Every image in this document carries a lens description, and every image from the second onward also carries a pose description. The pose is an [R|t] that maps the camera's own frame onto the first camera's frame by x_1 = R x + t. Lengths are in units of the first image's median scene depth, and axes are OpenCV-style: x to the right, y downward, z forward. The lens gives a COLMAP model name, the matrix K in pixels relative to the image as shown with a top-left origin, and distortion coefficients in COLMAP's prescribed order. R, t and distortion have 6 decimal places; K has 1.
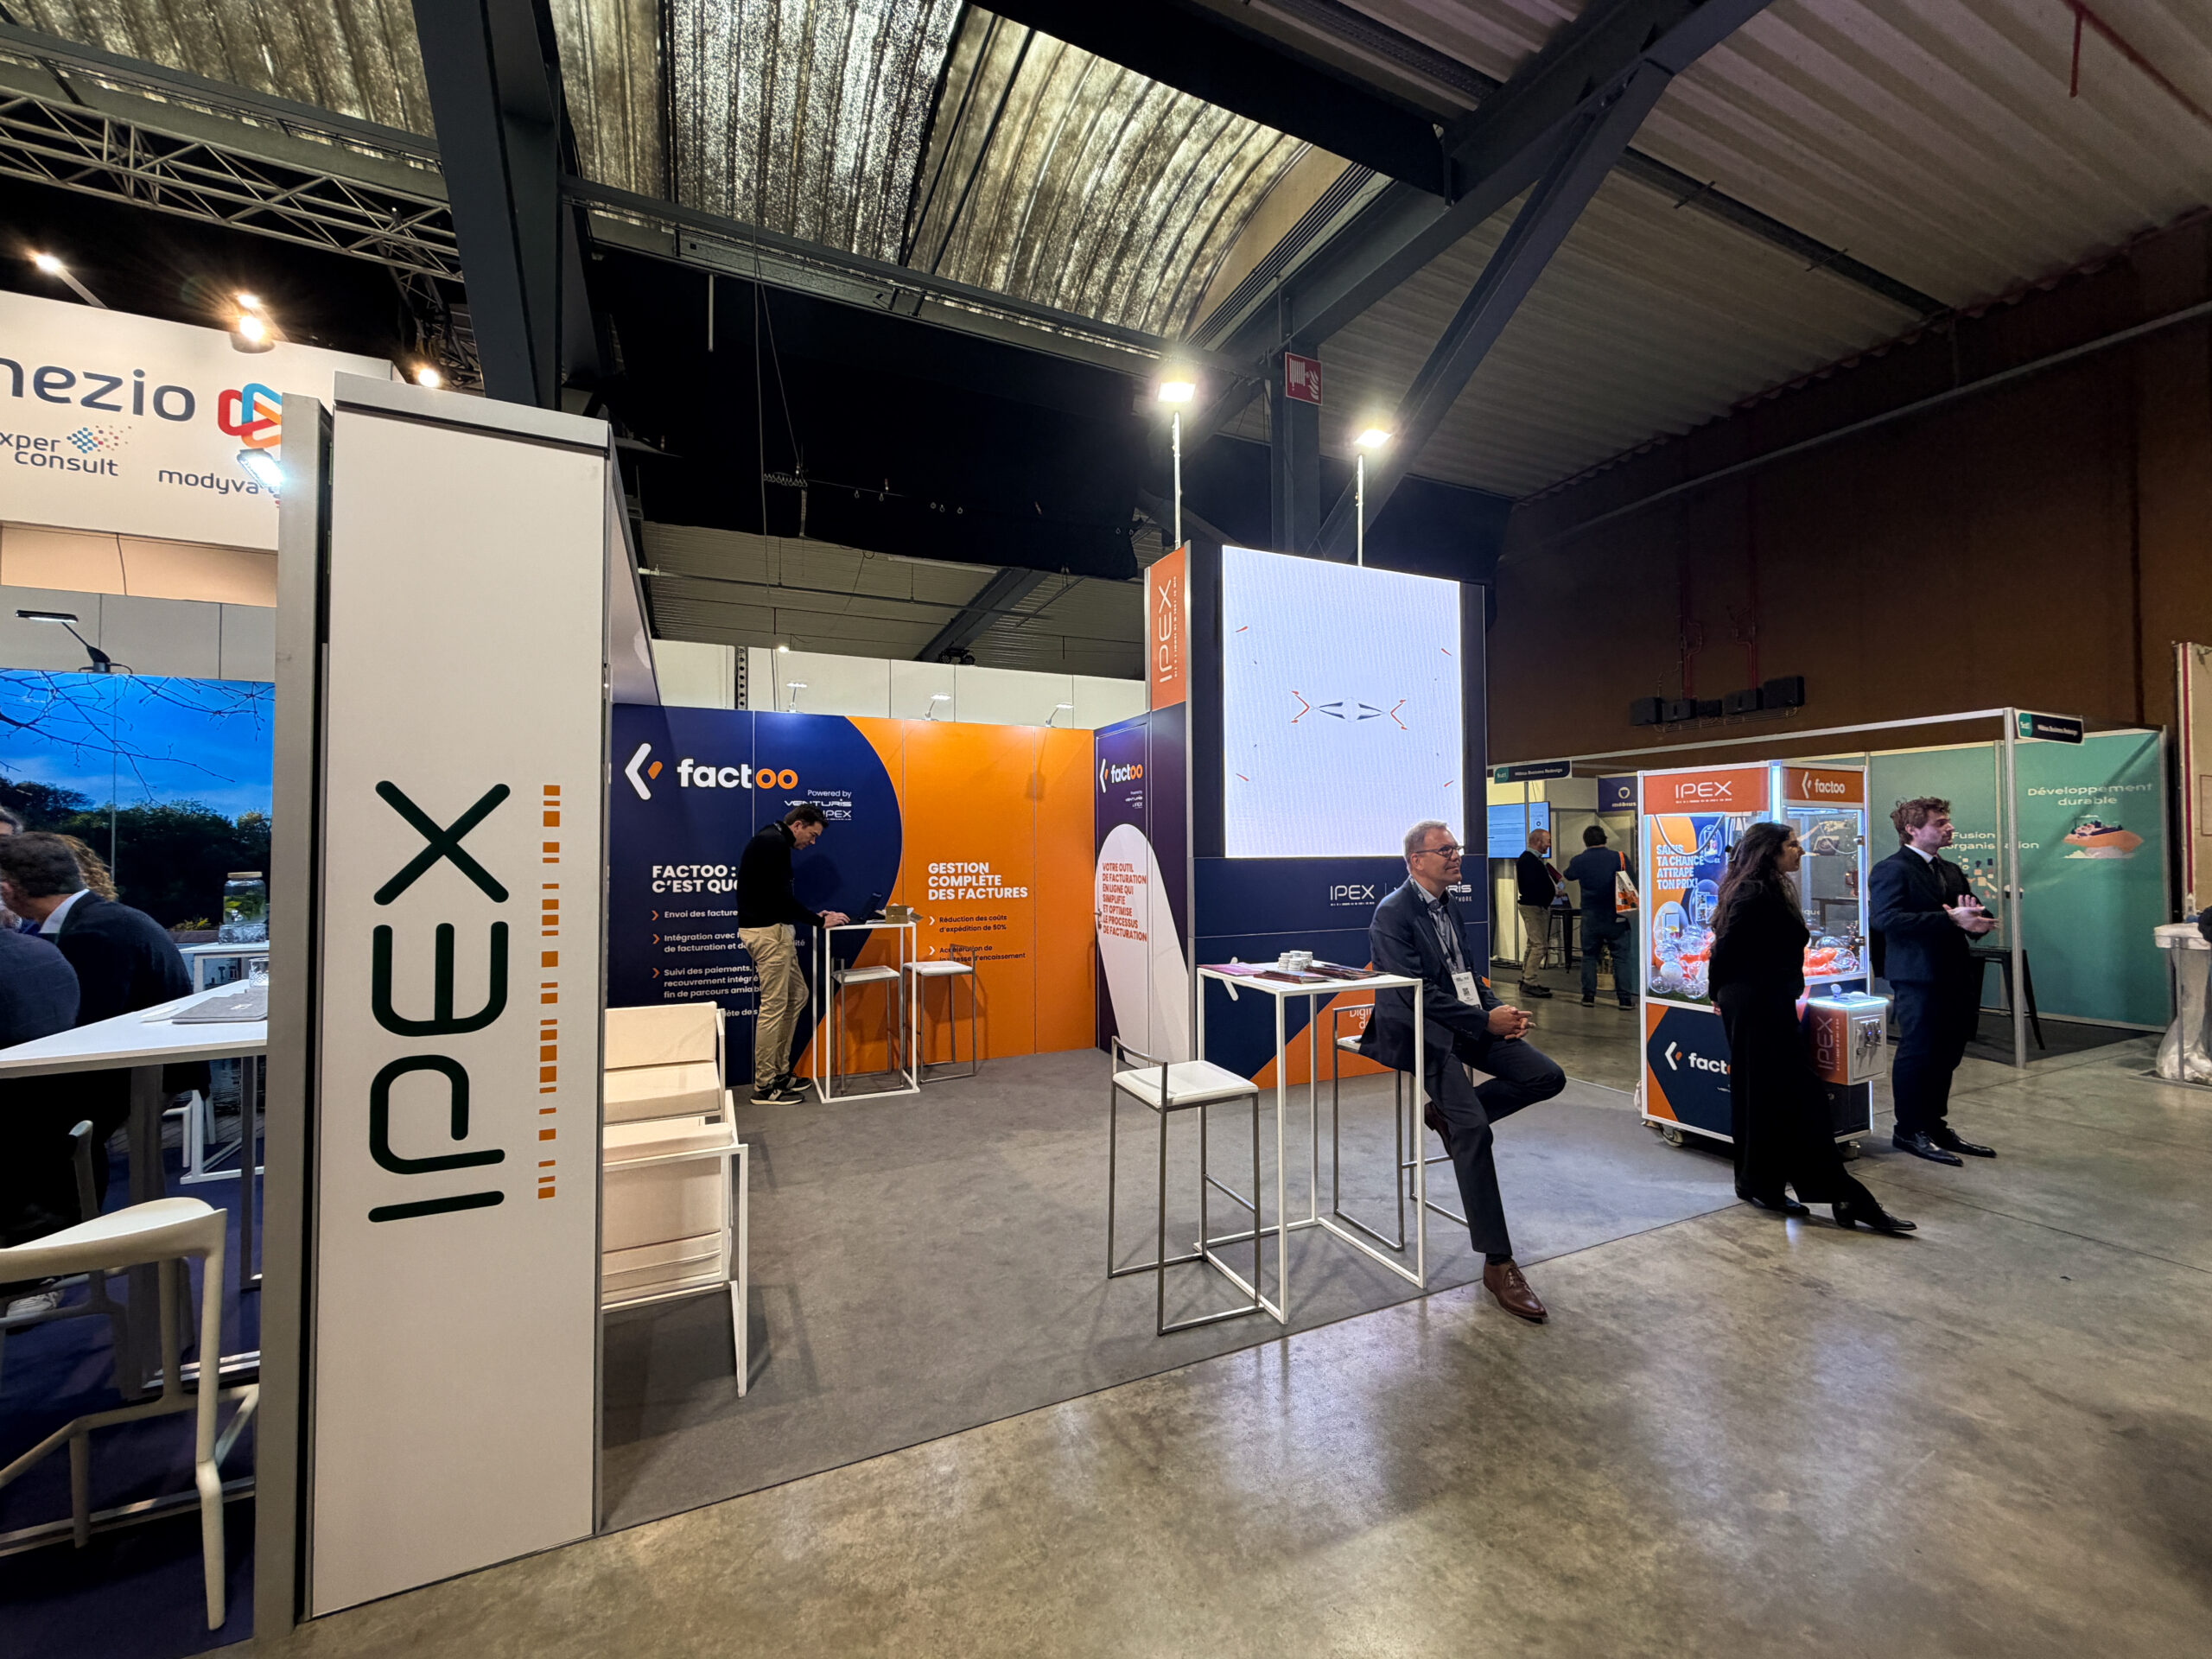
lens RADIAL K [[884.1, 0, 1106.0], [0, 884.1, 829.5], [0, 0, 1]] dist [-0.000910, -0.000171]
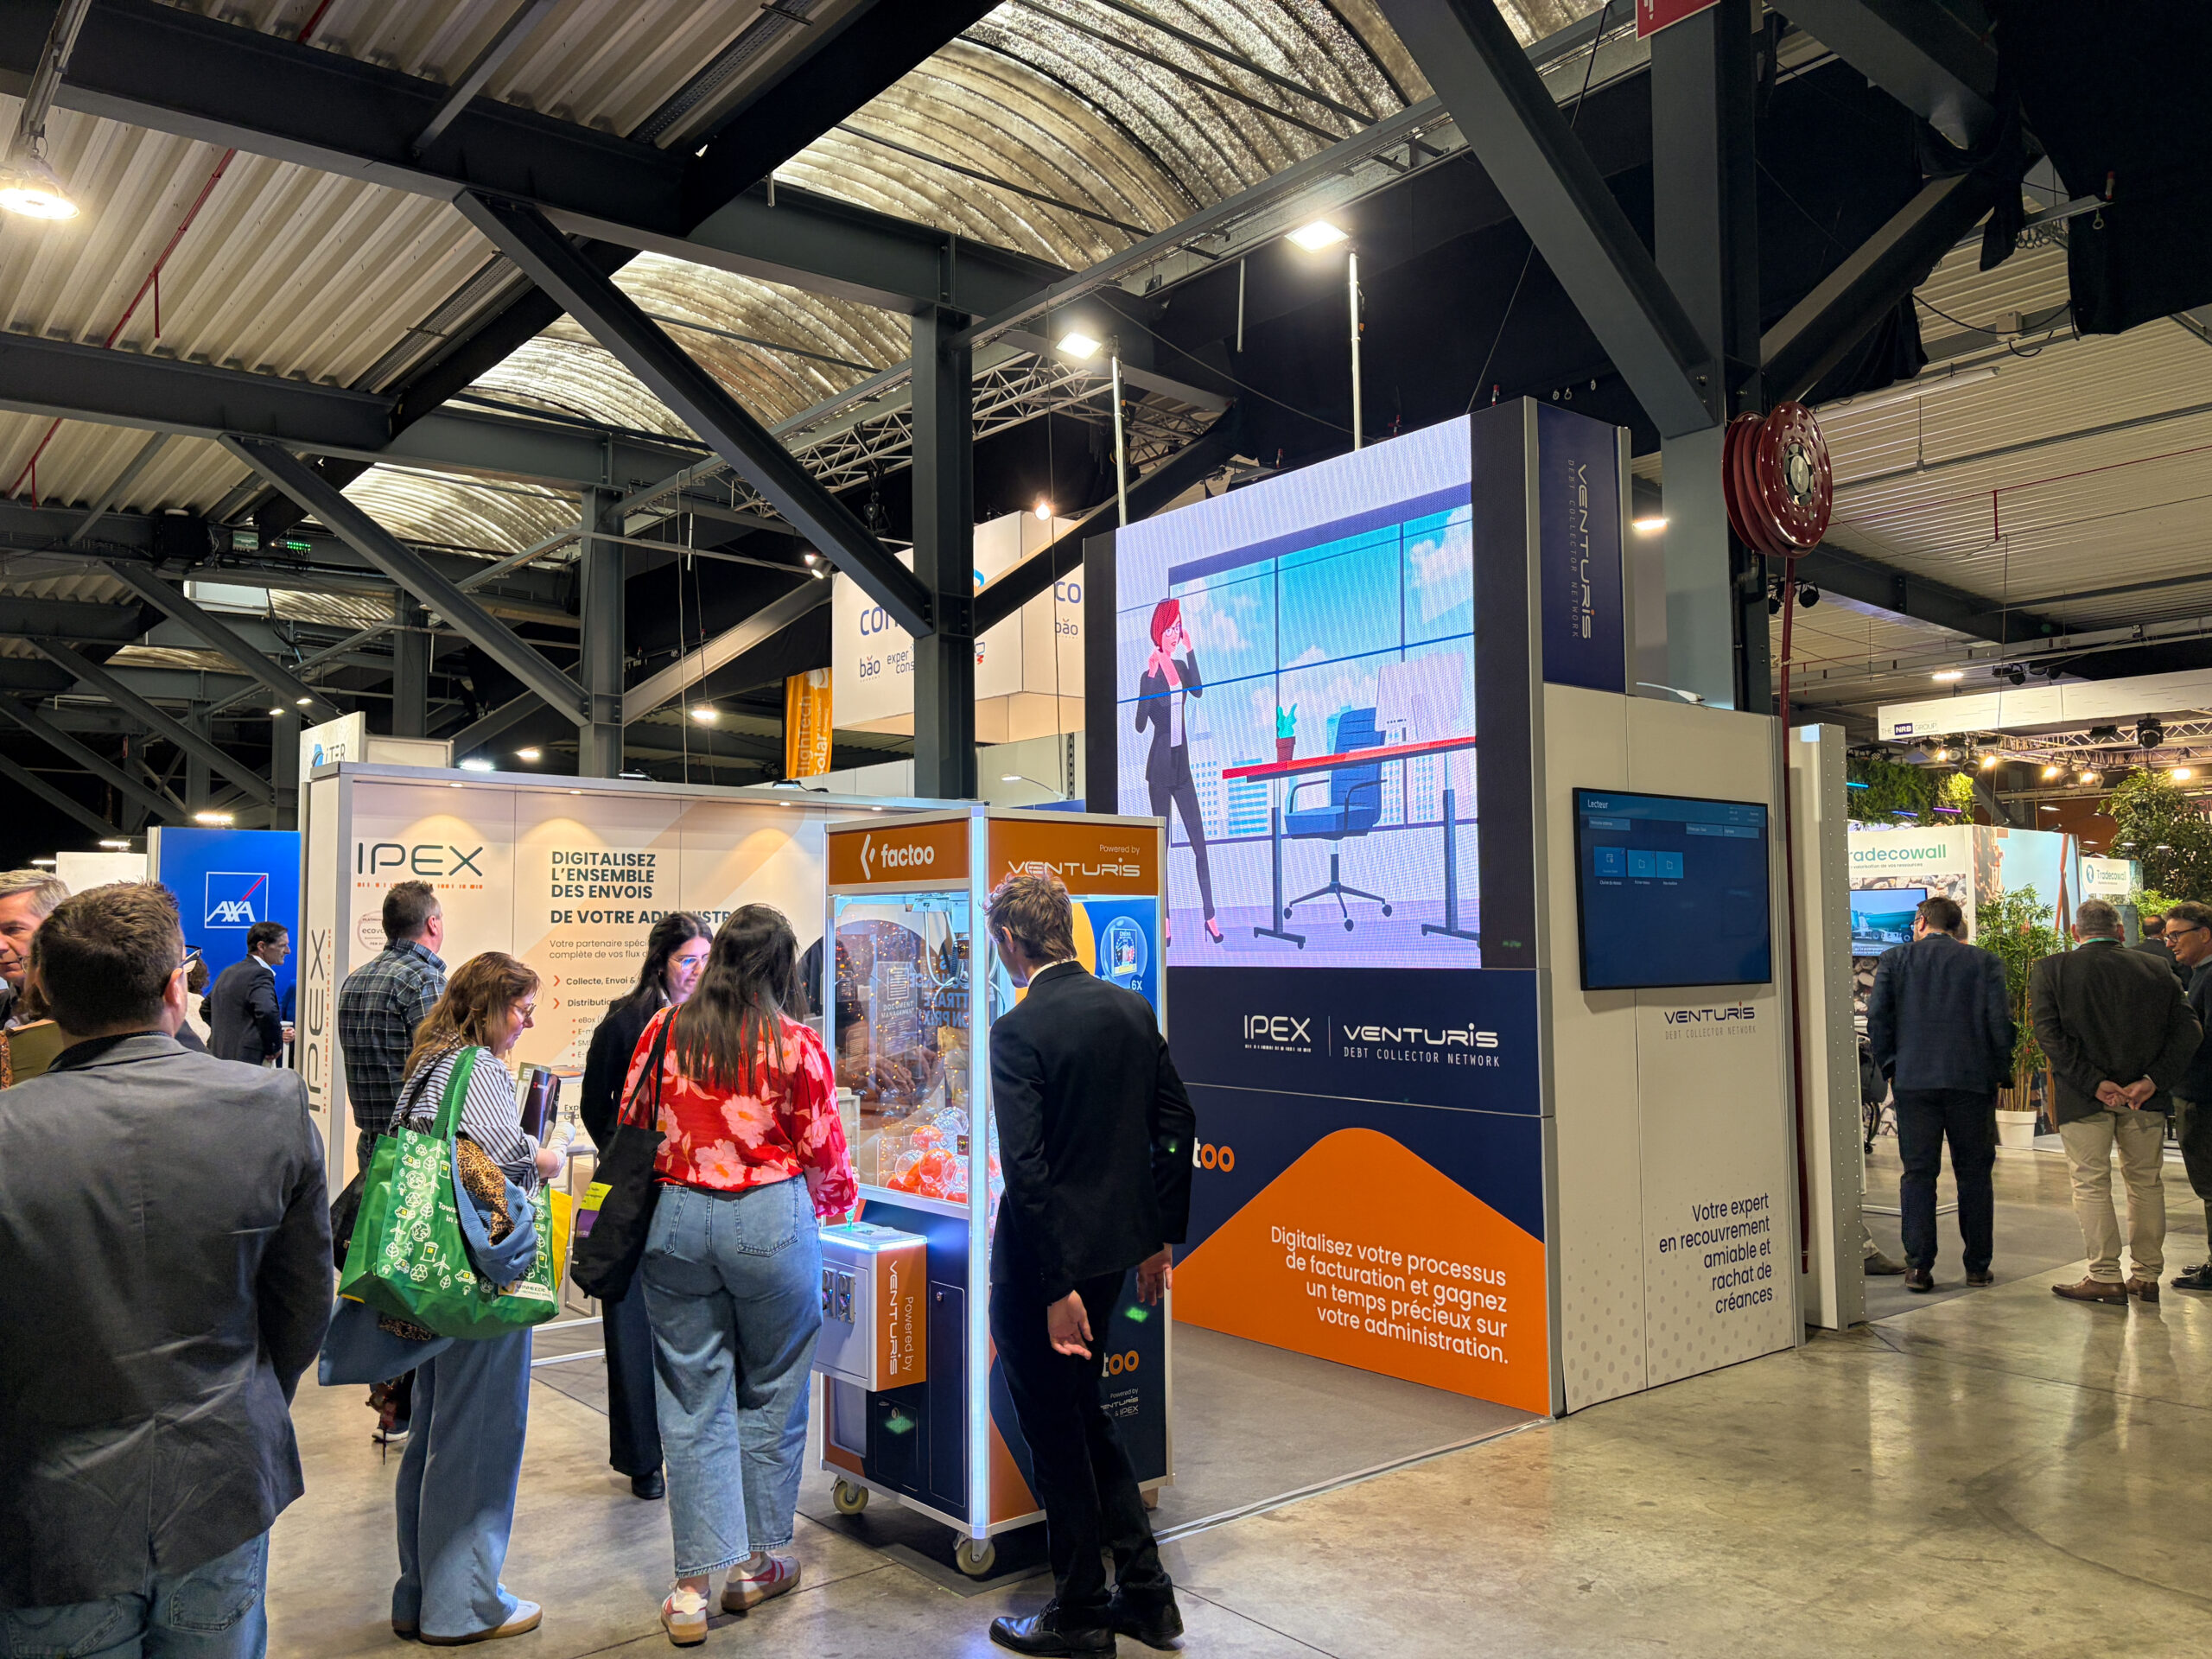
lens RADIAL K [[1661.9, 0, 1106.0], [0, 1661.9, 829.5], [0, 0, 1]] dist [0.055222, 0.000001]
pose [[0.255174, -0.063177, -0.964829, 1.251848], [0.025358, 0.997957, -0.058640, 0.000579], [0.966562, -0.009502, 0.256255, 0.568739]]
